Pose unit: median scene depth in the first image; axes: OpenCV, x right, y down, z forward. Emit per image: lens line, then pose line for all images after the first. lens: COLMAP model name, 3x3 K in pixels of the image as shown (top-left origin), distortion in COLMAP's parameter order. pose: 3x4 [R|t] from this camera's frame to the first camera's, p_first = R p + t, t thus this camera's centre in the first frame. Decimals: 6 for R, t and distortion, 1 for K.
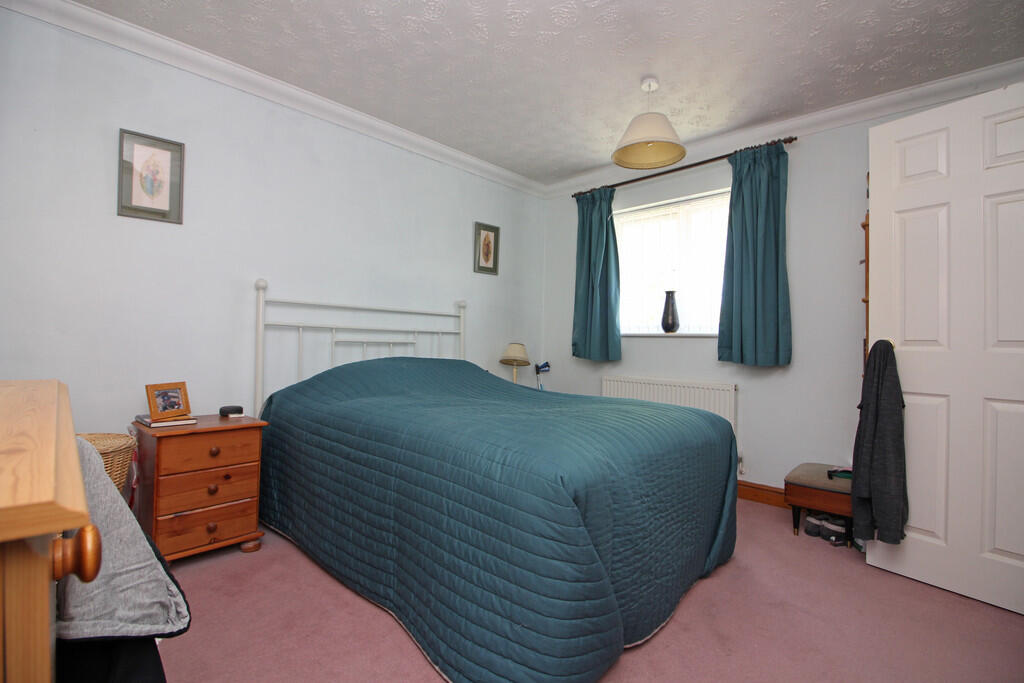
lens RADIAL K [[468.7, 0, 558.8], [0, 468.7, 334.3], [0, 0, 1]] dist [-0.016560, 0.000280]
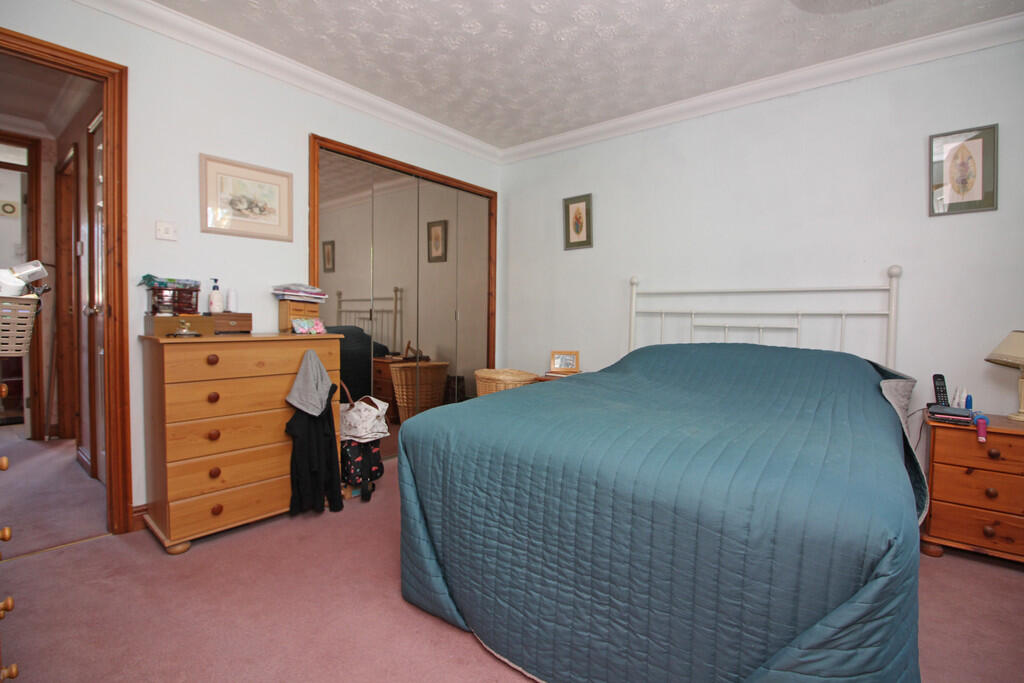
lens RADIAL K [[468.7, 0, 558.8], [0, 468.7, 334.3], [0, 0, 1]] dist [-0.016560, 0.000280]
pose [[0.071430, 0.008727, -0.997407, 0.533156], [0.001158, 0.999960, 0.008832, 0.024432], [0.997445, -0.001786, 0.071417, 0.602889]]
